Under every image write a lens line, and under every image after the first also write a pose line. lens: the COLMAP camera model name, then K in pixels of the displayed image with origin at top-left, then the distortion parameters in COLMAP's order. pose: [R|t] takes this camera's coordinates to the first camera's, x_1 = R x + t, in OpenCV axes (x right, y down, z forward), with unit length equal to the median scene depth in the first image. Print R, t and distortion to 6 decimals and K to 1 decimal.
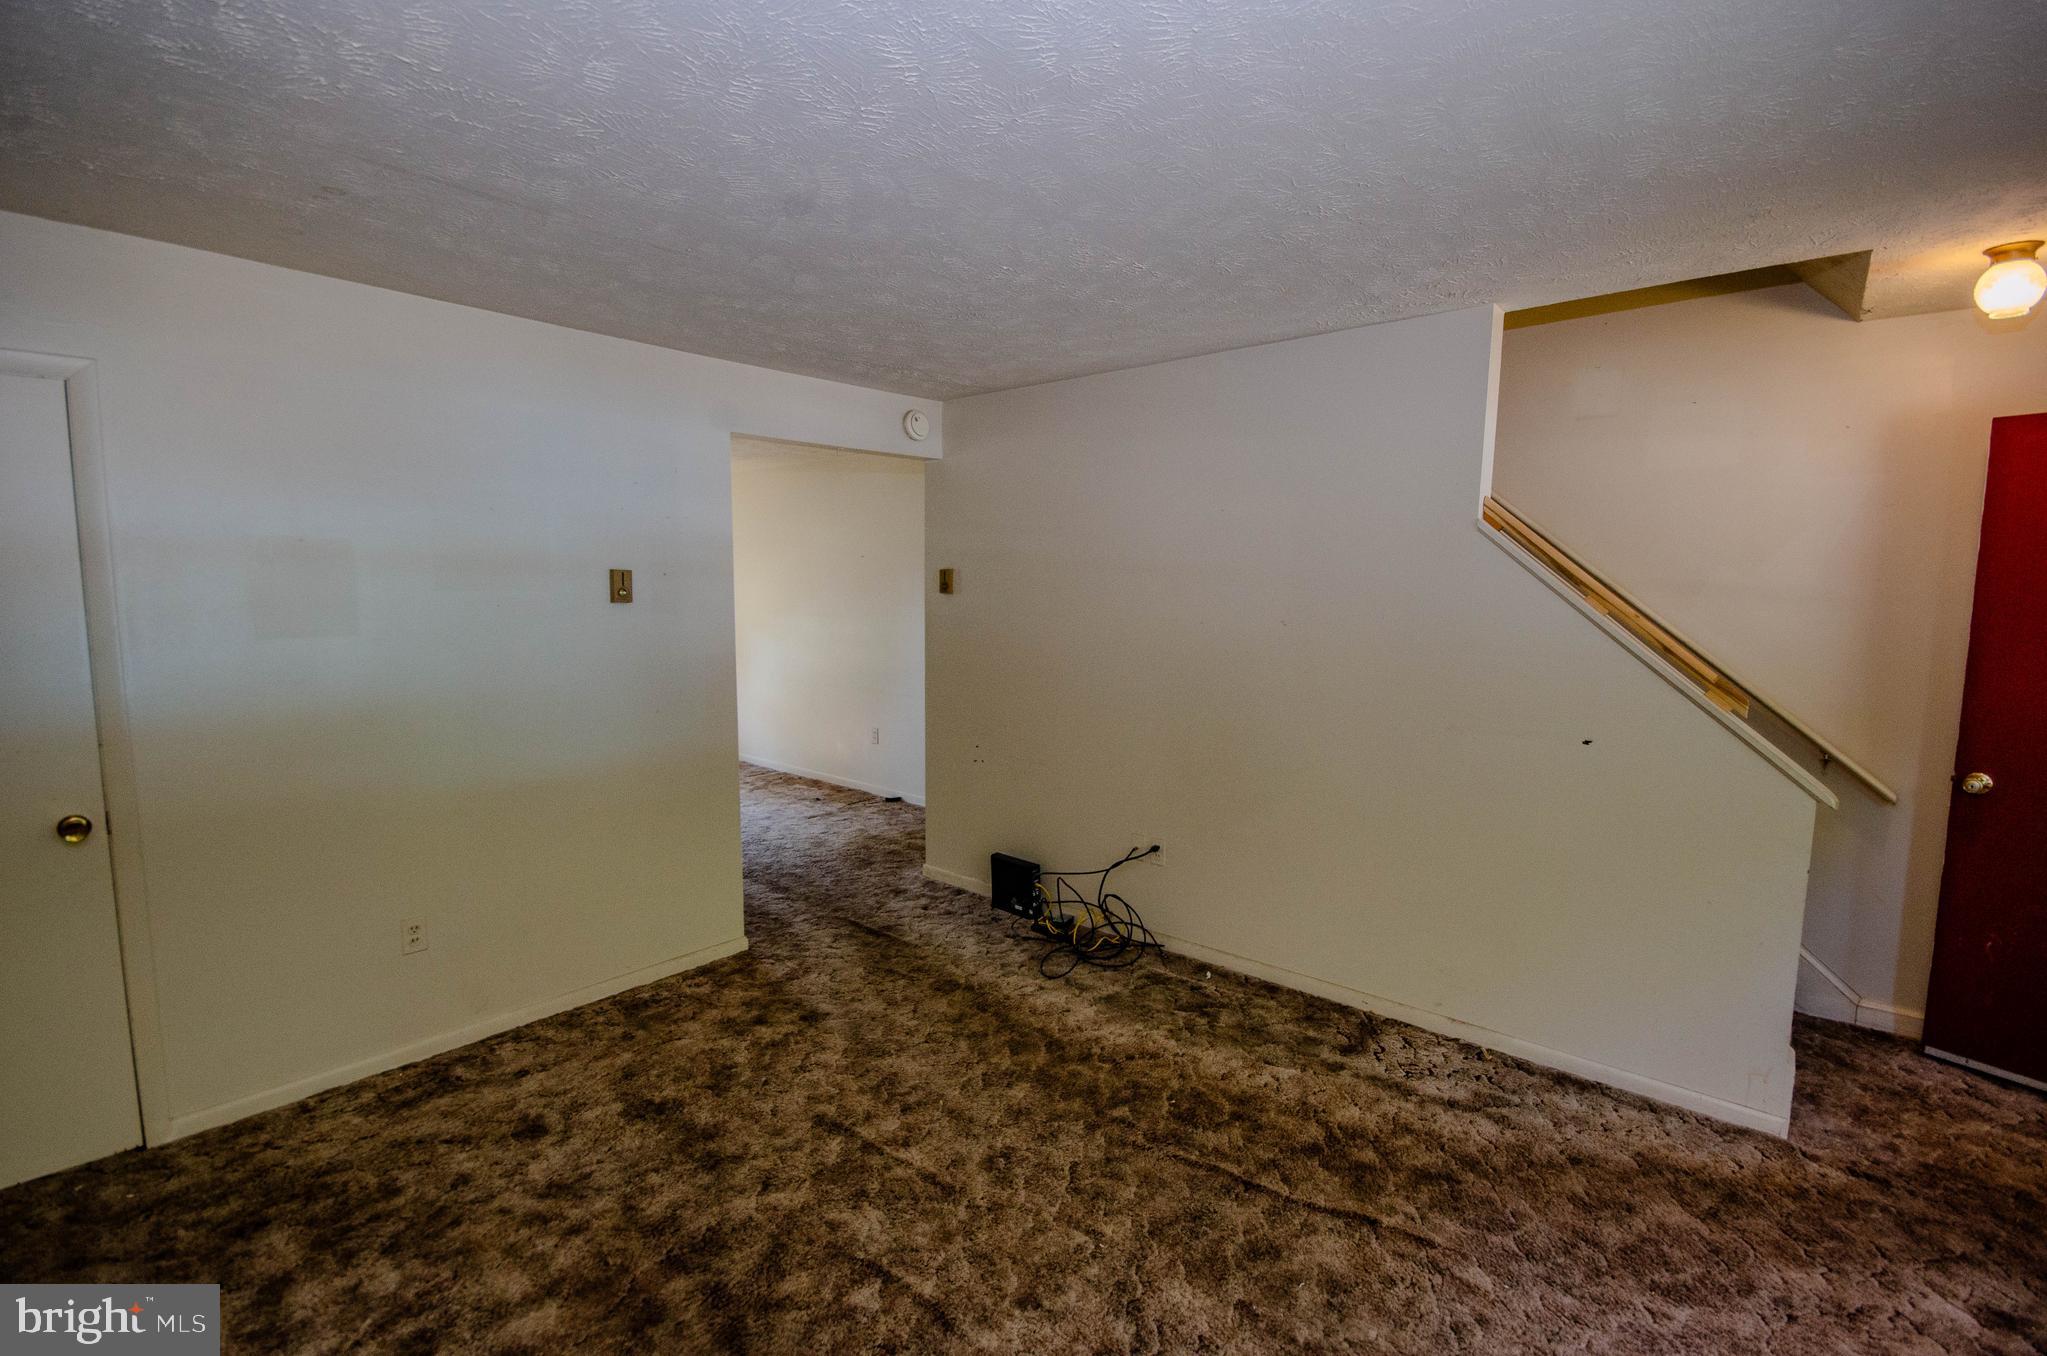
lens RADIAL K [[905.7, 0, 1020.5], [0, 905.7, 681.5], [0, 0, 1]] dist [0.000723, -0.000081]
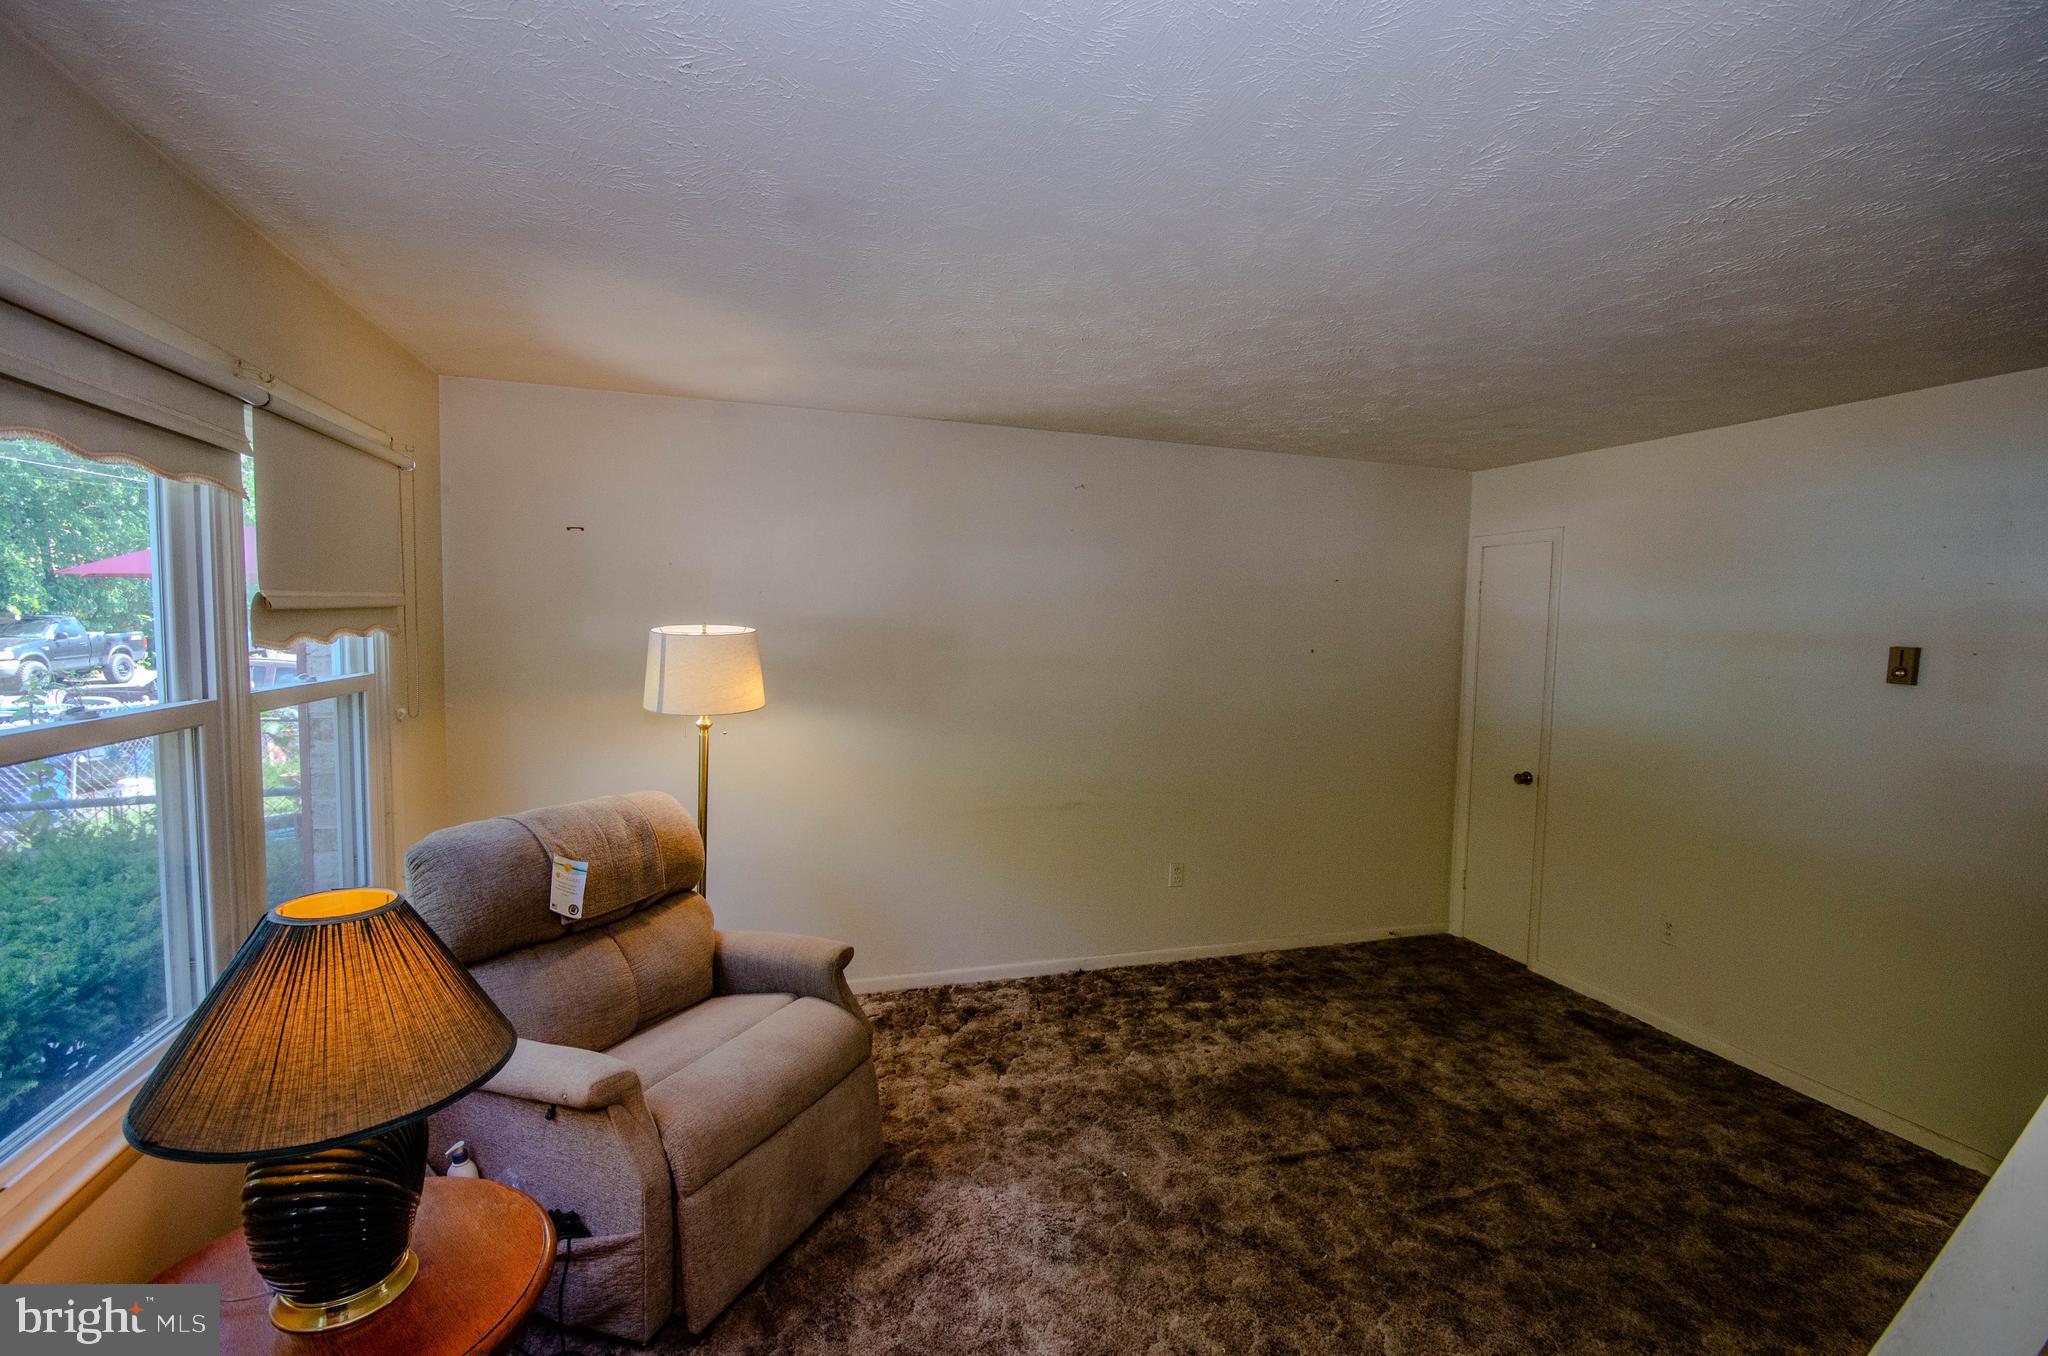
lens RADIAL K [[891.5, 0, 1031.3], [0, 891.5, 693.9], [0, 0, 1]] dist [0.020765, -0.015254]
pose [[-0.509282, 0.053300, -0.858948, 0.993298], [-0.112038, 0.985480, 0.127580, -0.125159], [0.853276, 0.161209, -0.495915, 0.950711]]
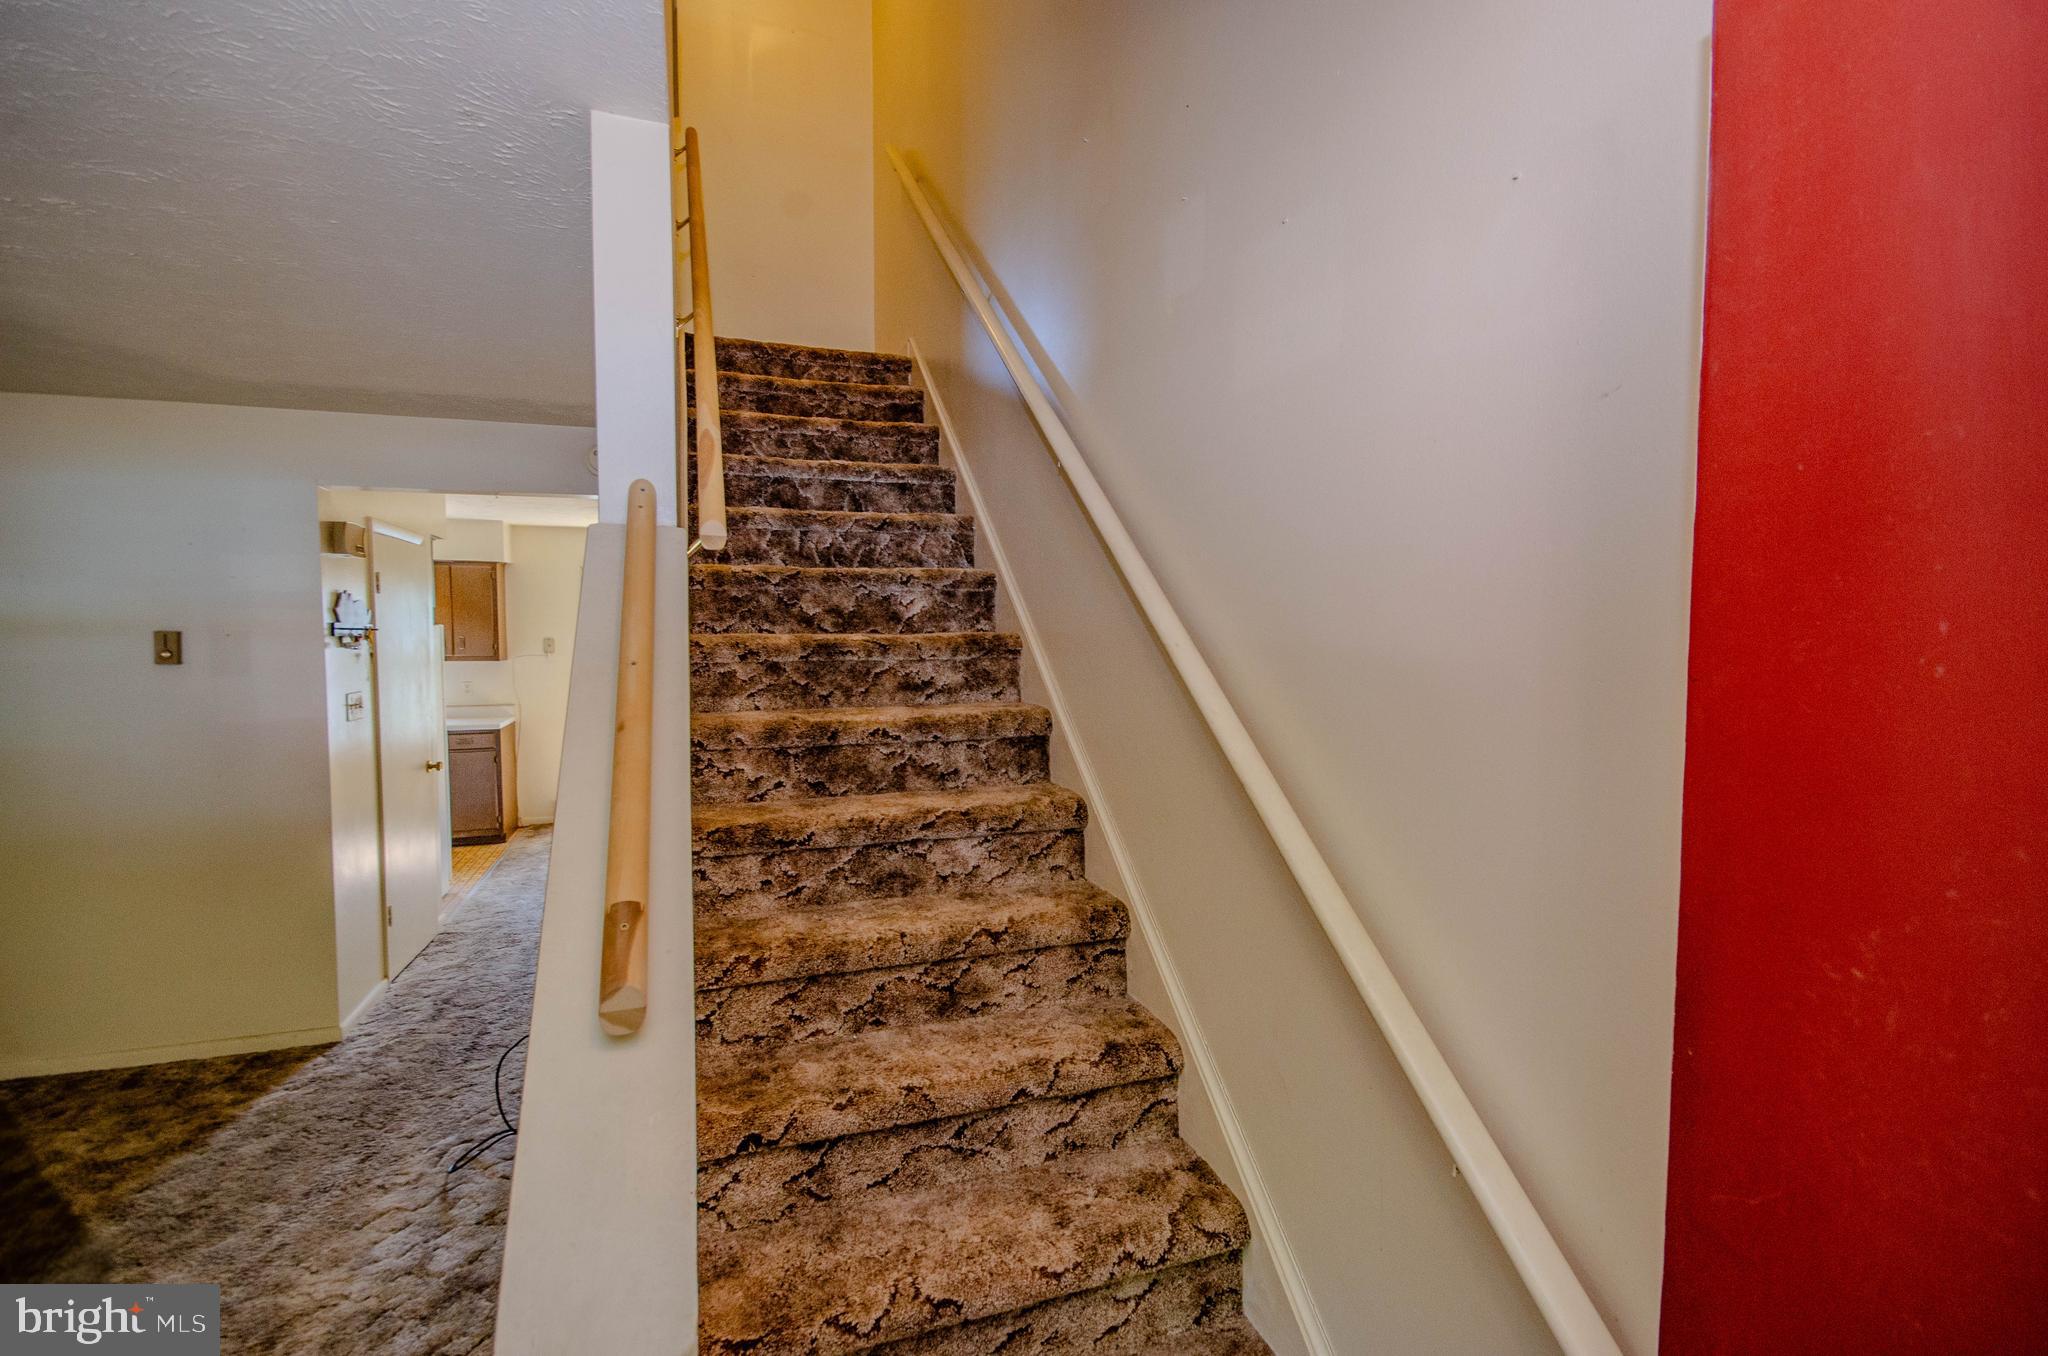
lens RADIAL K [[906.1, 0, 1021.0], [0, 906.1, 681.5], [0, 0, 1]] dist [0.000723, -0.000081]
pose [[0.876274, 0.022903, -0.481269, 1.139330], [-0.047918, 0.998060, -0.039751, -0.097745], [0.479425, 0.057894, 0.875671, 0.775964]]
